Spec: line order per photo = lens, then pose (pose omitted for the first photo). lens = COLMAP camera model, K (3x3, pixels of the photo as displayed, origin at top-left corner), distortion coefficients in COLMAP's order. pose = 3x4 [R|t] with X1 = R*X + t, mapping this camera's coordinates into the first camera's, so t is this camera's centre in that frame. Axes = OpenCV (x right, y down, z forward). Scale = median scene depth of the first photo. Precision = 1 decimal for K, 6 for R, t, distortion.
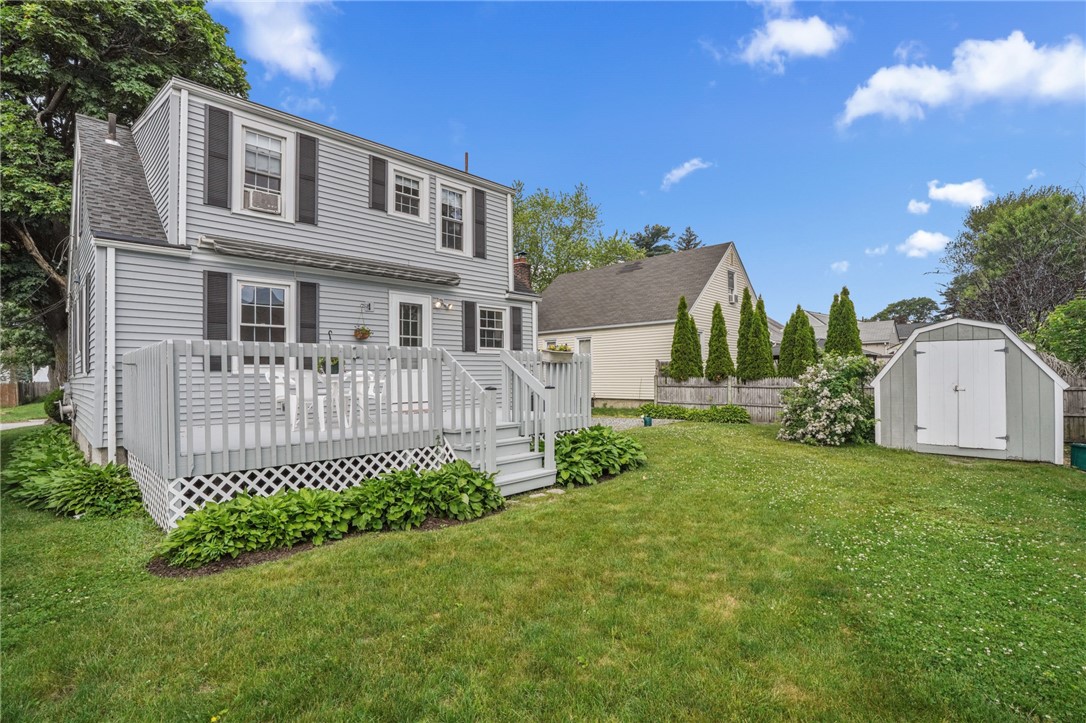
lens RADIAL K [[503.1, 0, 537.0], [0, 503.1, 358.7], [0, 0, 1]] dist [-0.025235, 0.005295]
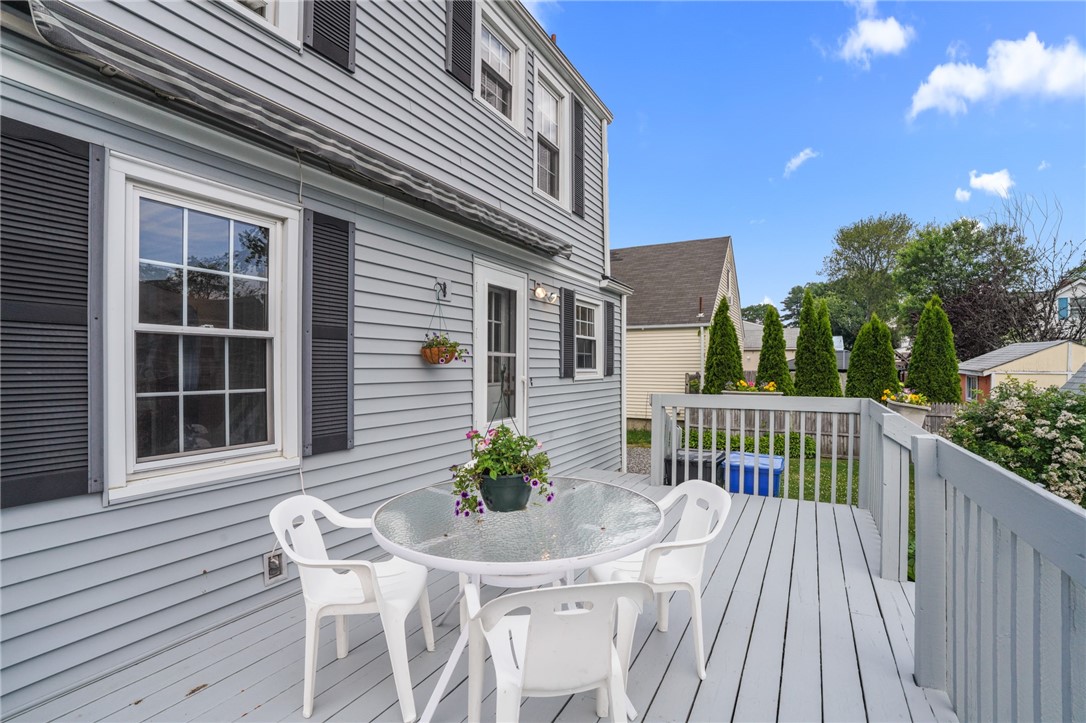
lens RADIAL K [[503.1, 0, 548.3], [0, 503.1, 351.0], [0, 0, 1]] dist [-0.025235, 0.005295]
pose [[0.965120, 0.020903, 0.260972, -0.349774], [-0.020697, 0.999780, -0.003538, -0.048091], [-0.260988, -0.001986, 0.965340, 0.526583]]
